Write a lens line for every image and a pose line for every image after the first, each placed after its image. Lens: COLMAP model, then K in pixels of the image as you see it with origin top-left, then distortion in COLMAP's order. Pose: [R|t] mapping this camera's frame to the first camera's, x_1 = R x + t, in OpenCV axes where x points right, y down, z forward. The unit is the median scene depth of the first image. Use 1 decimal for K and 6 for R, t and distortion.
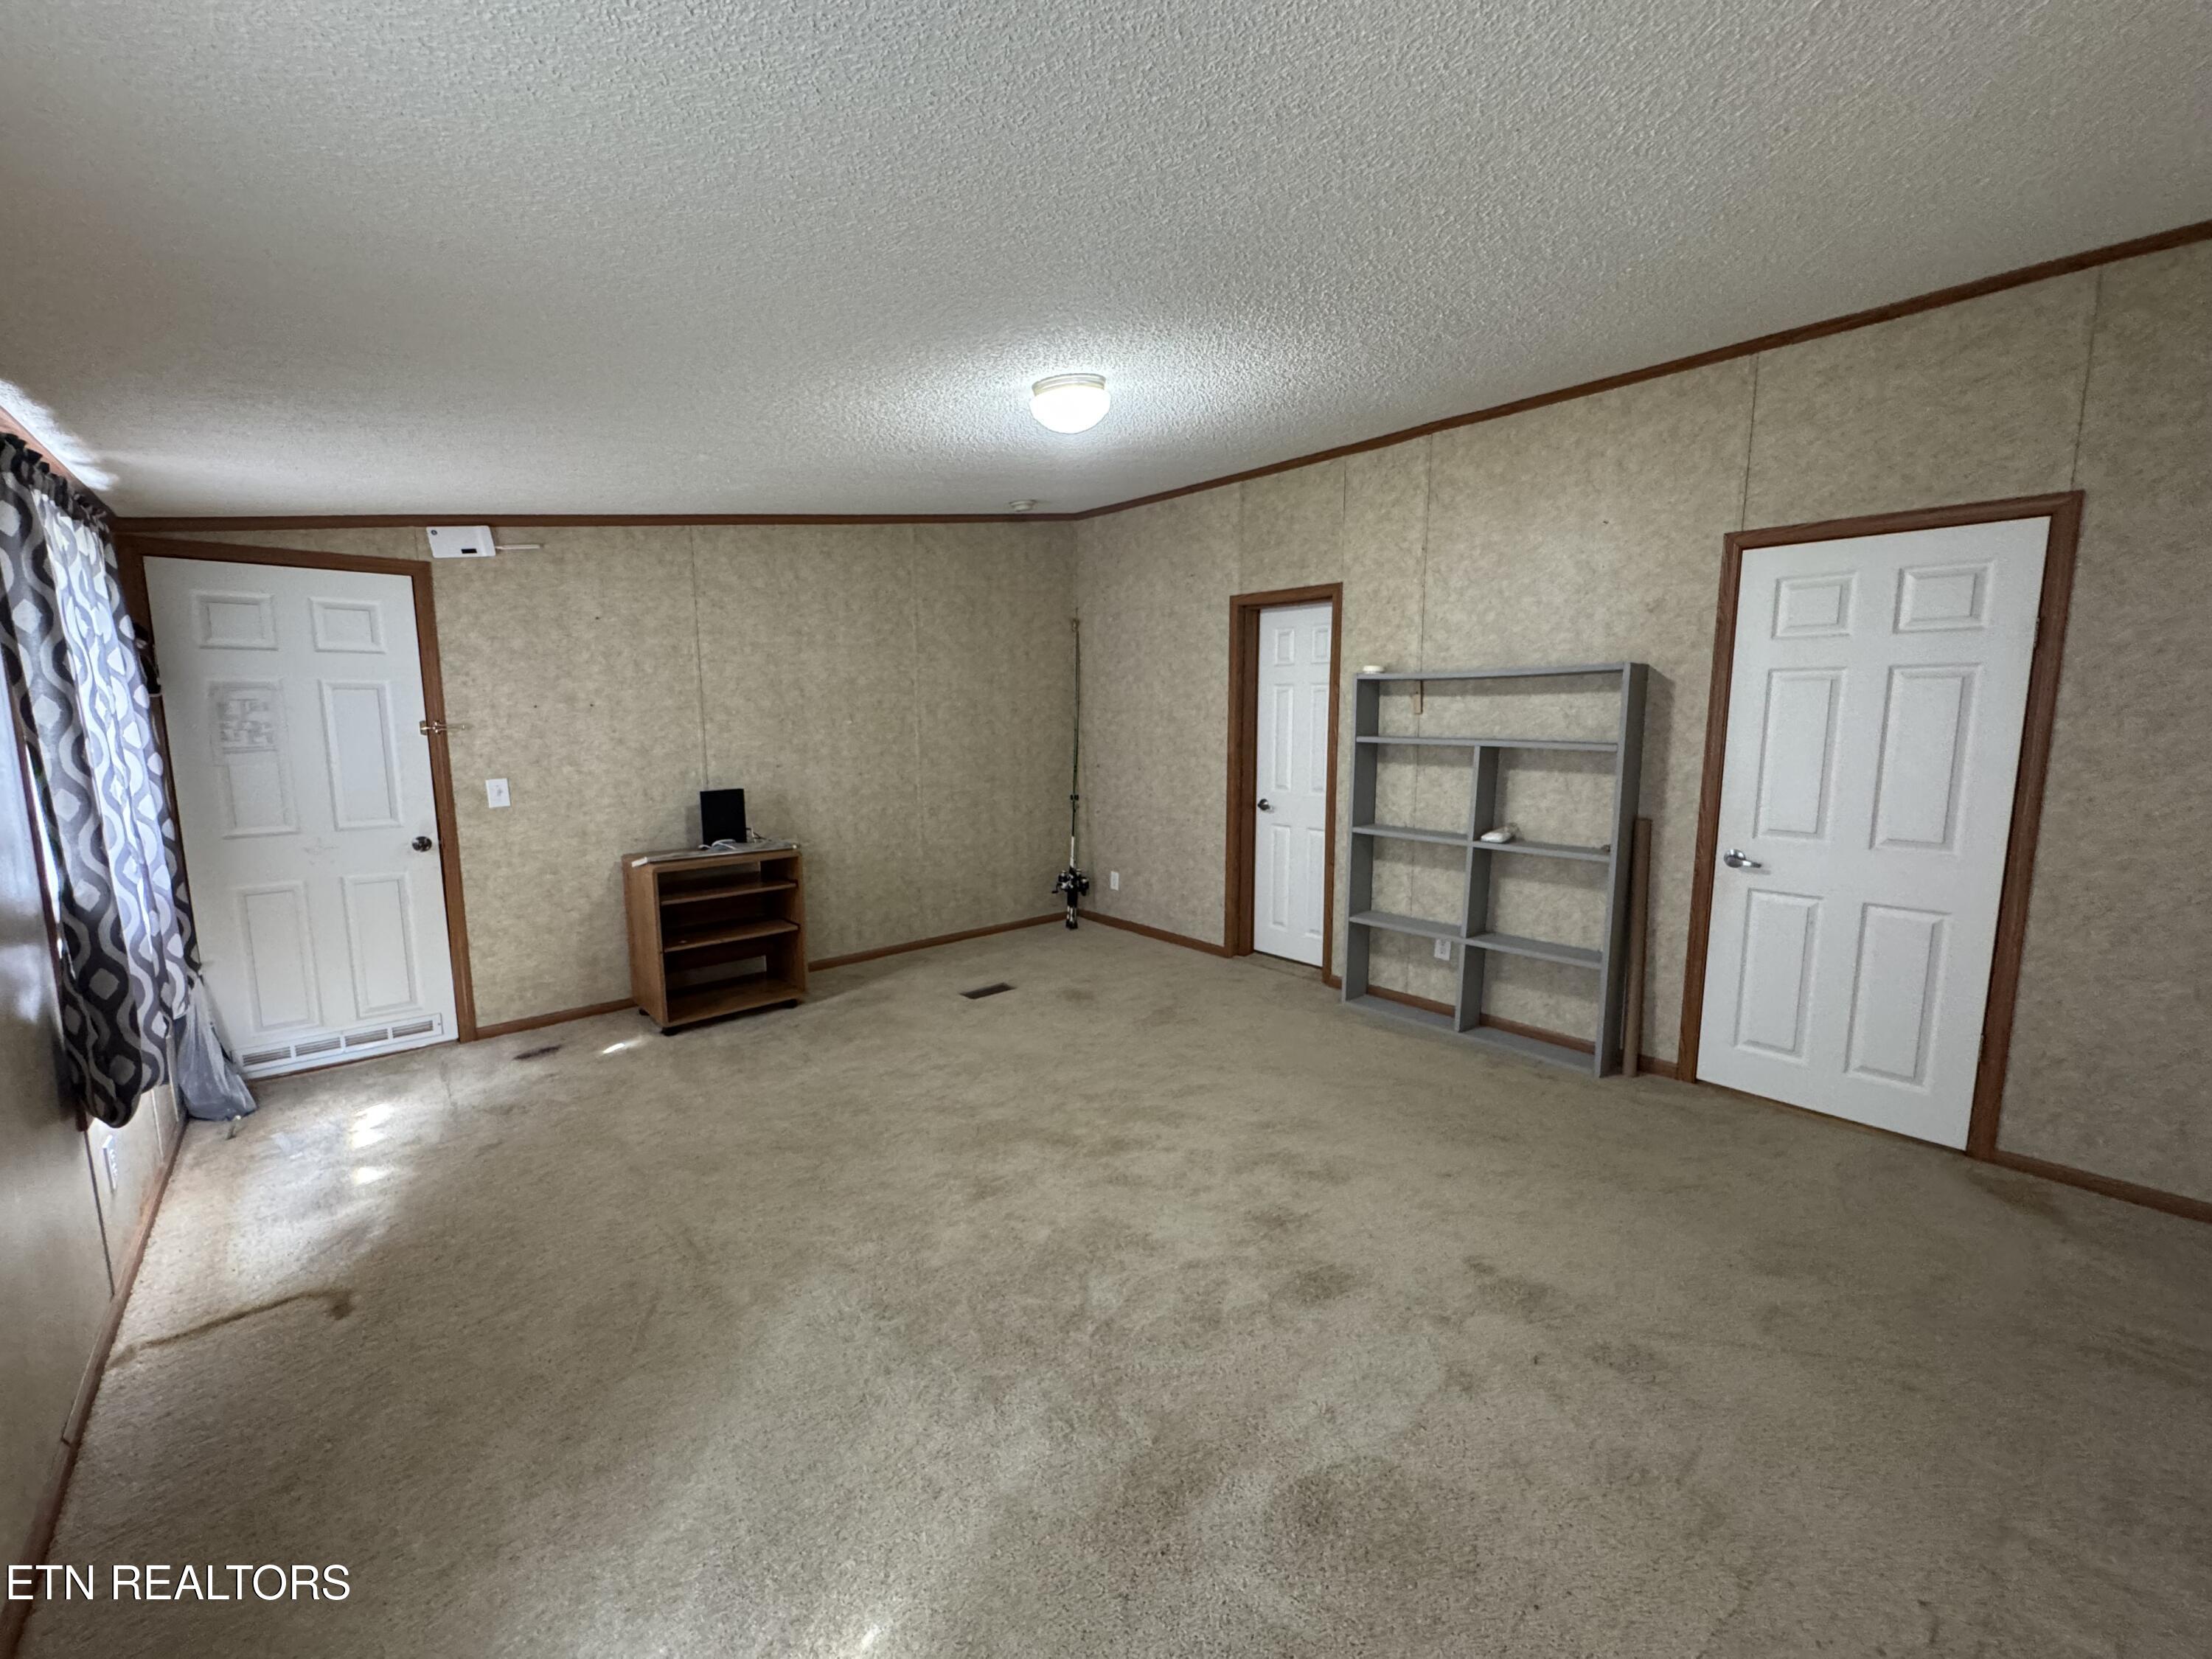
lens RADIAL K [[889.0, 0, 1125.8], [0, 889.0, 837.2], [0, 0, 1]] dist [0.000990, 0.000119]
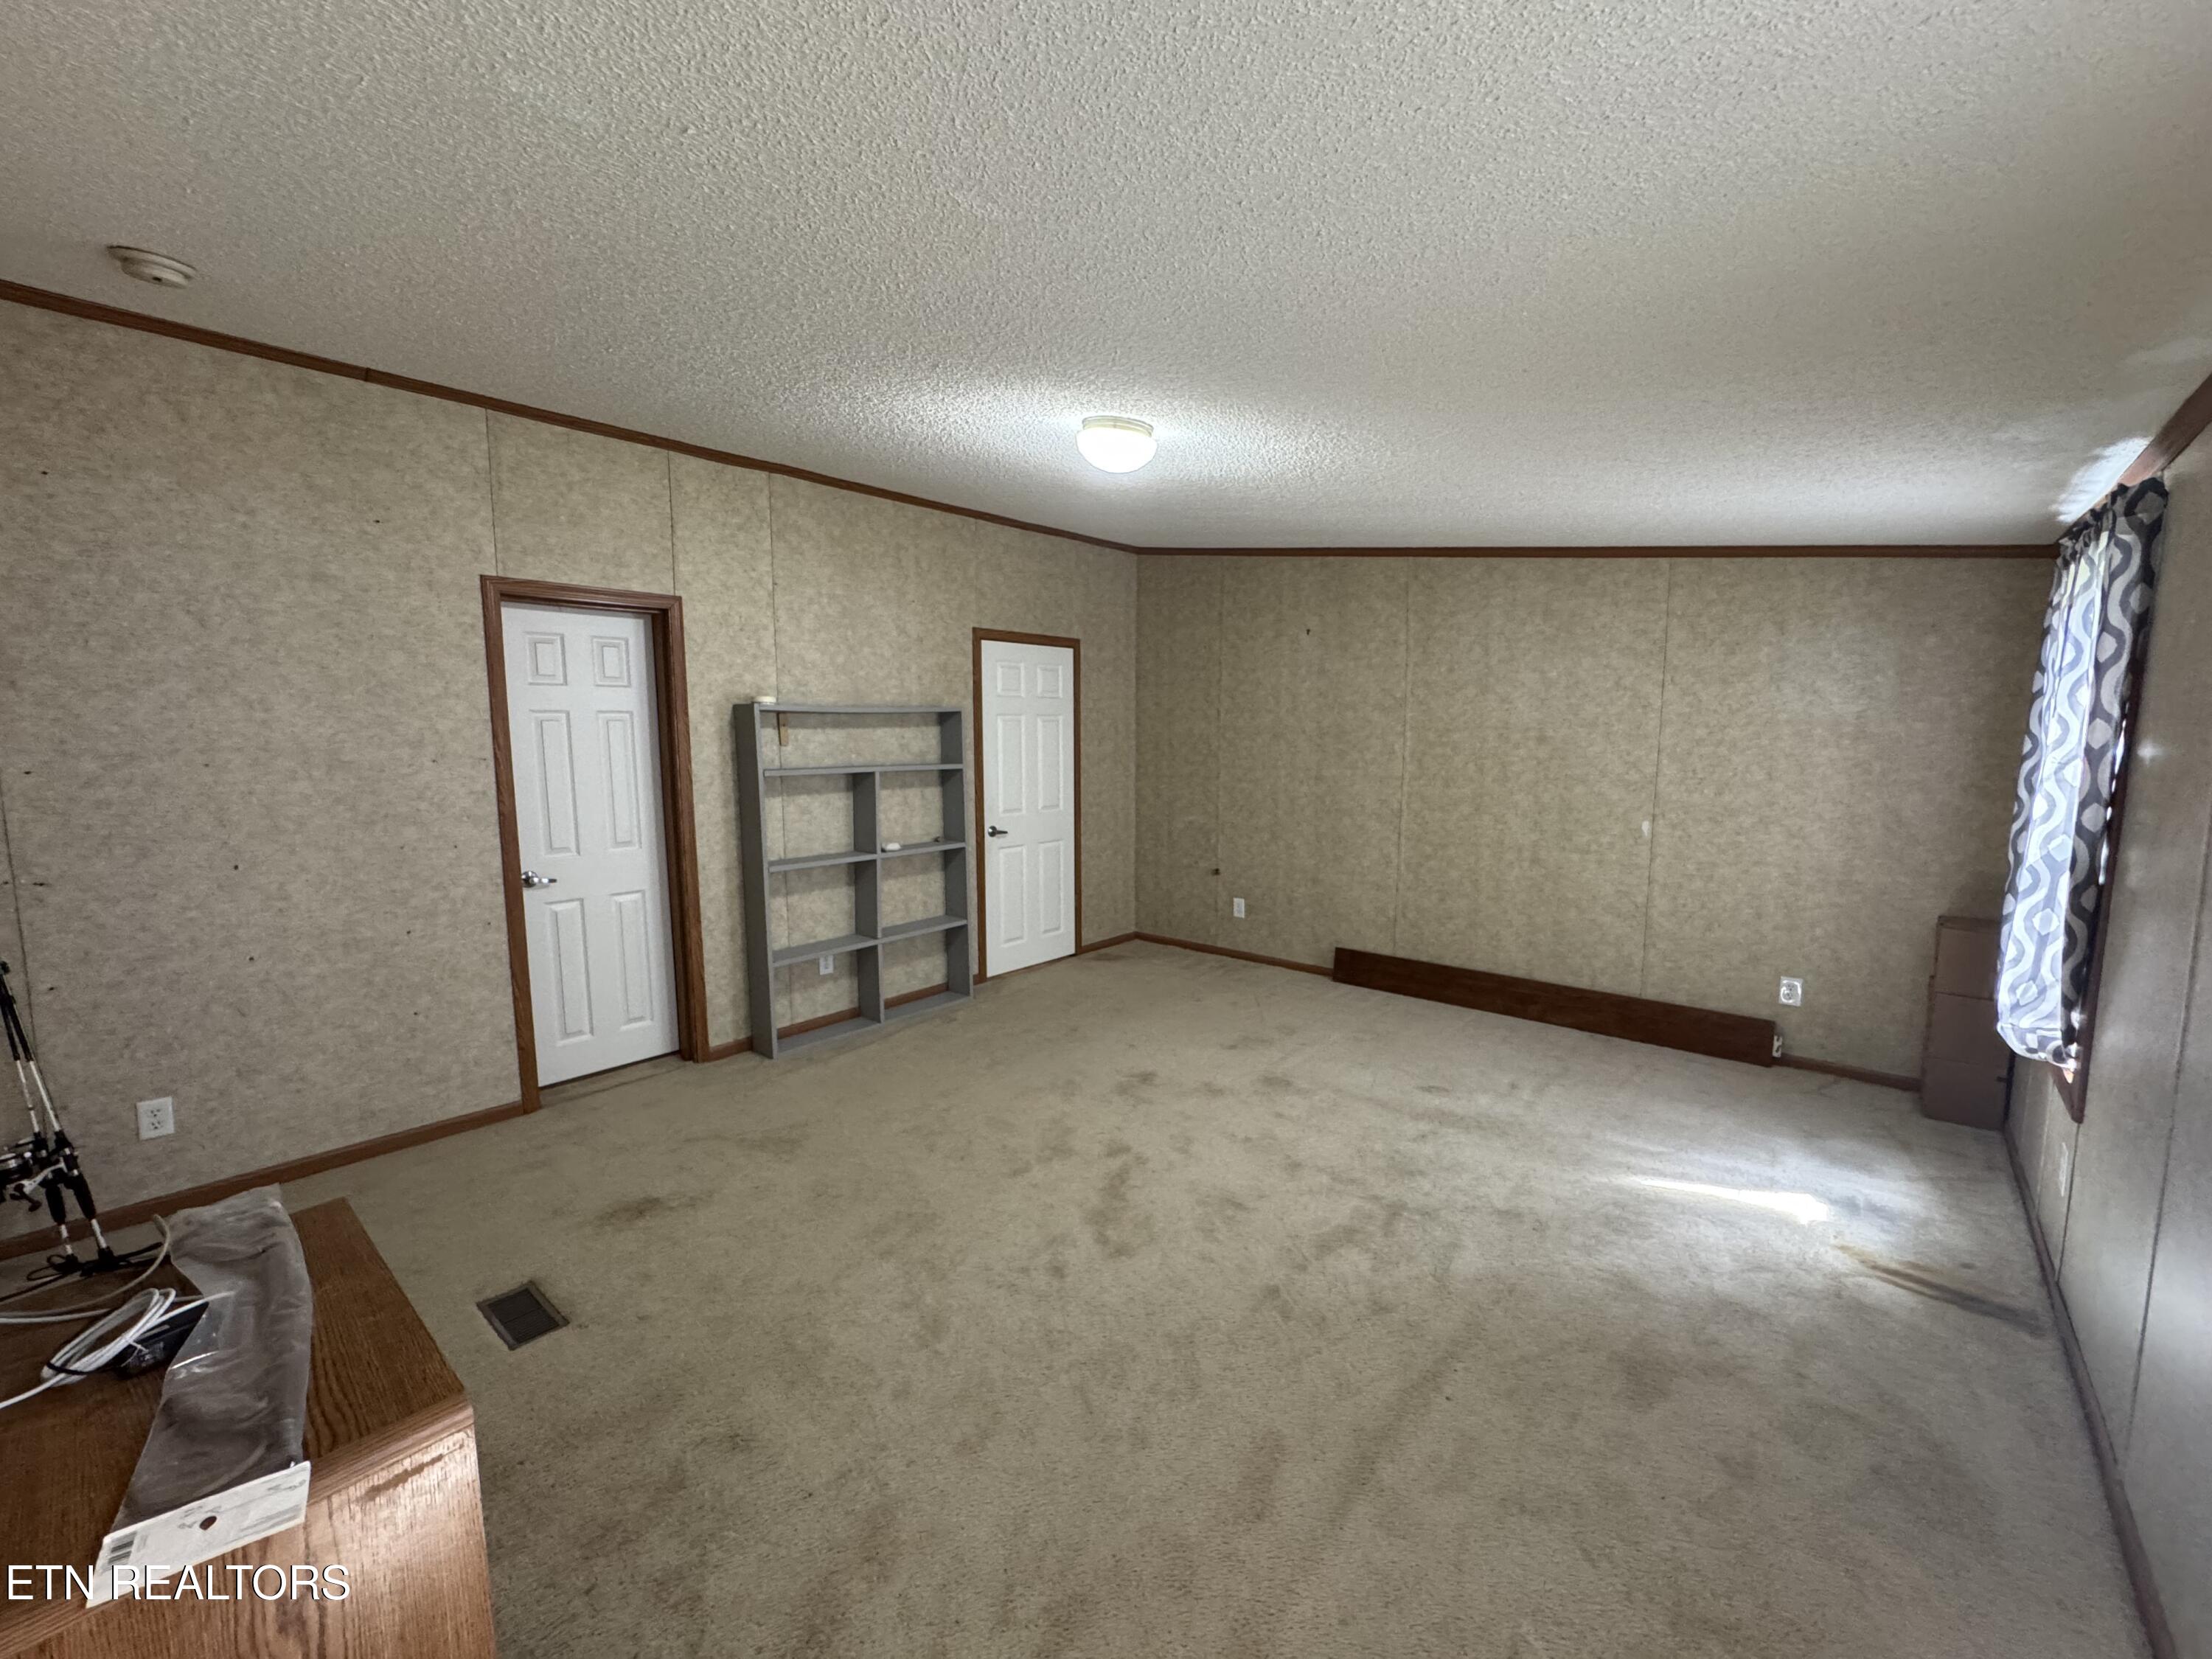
lens RADIAL K [[889.0, 0, 1120.6], [0, 889.0, 825.5], [0, 0, 1]] dist [0.000990, 0.000119]
pose [[-0.126703, -0.110607, 0.985755, -0.761641], [0.141901, 0.981522, 0.128371, -0.131298], [-0.981738, 0.156144, -0.108667, 0.784773]]
